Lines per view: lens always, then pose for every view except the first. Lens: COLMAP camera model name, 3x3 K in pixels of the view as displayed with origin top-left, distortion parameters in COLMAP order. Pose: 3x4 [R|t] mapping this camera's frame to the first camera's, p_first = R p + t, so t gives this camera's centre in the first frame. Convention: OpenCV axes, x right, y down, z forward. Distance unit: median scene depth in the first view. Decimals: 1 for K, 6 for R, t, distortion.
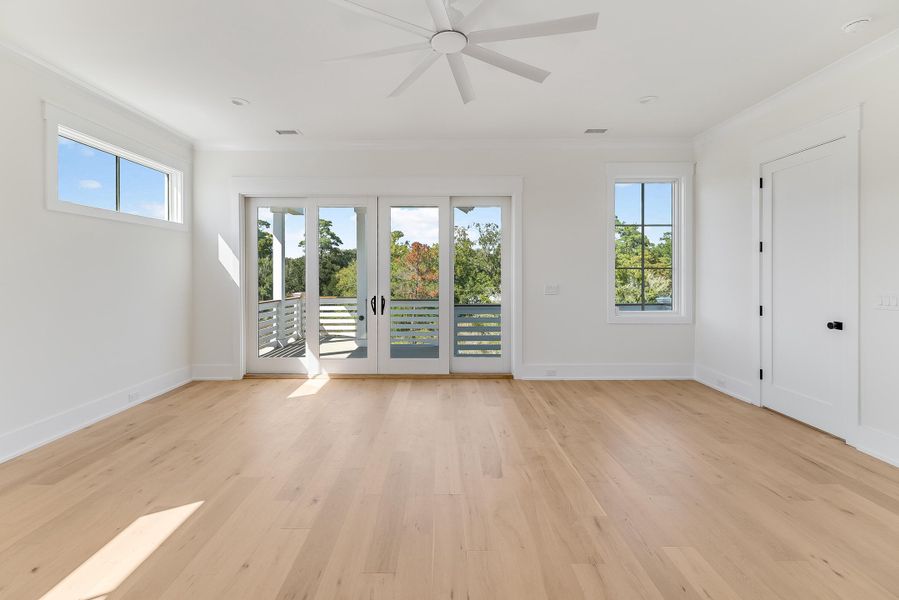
lens RADIAL K [[384.4, 0, 444.0], [0, 384.4, 275.7], [0, 0, 1]] dist [0.002798, -0.000066]
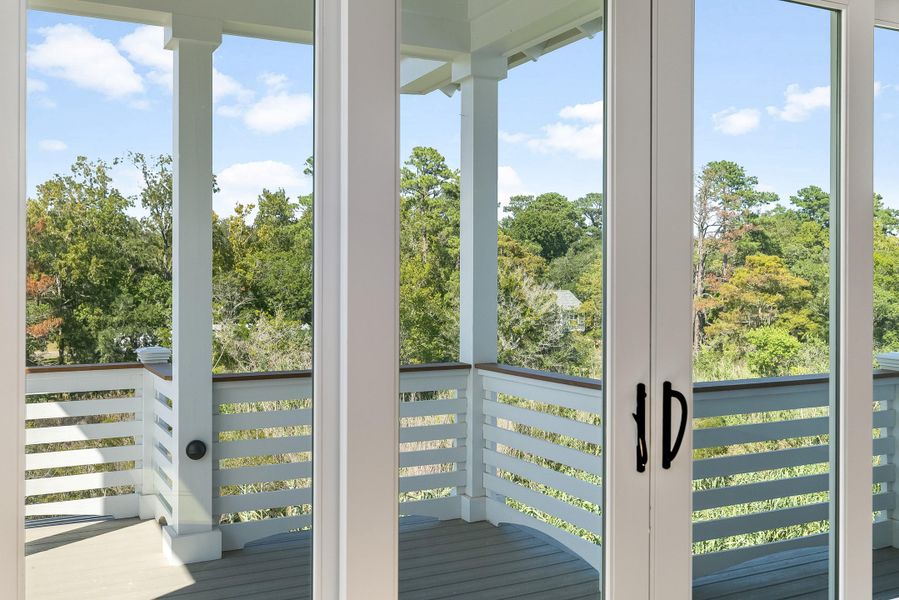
lens RADIAL K [[869.7, 0, 440.0], [0, 869.7, 292.0], [0, 0, 1]] dist [-0.011873, 0.000000]
pose [[0.901073, -0.006382, 0.433621, -0.319862], [0.001349, 0.999928, 0.011915, -0.002725], [-0.433666, -0.010152, 0.901016, 0.404228]]
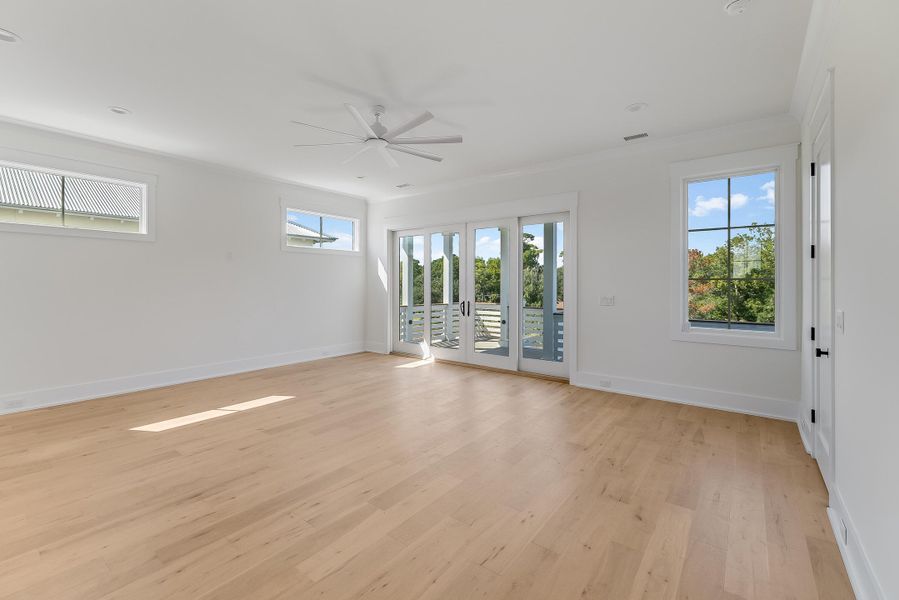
lens RADIAL K [[393.9, 0, 445.0], [0, 393.9, 285.2], [0, 0, 1]] dist [-0.002273, -0.000041]
pose [[0.788680, 0.007632, -0.614757, 0.373078], [-0.008763, 0.999961, 0.001172, -0.000577], [0.614742, 0.004463, 0.788716, -0.041831]]
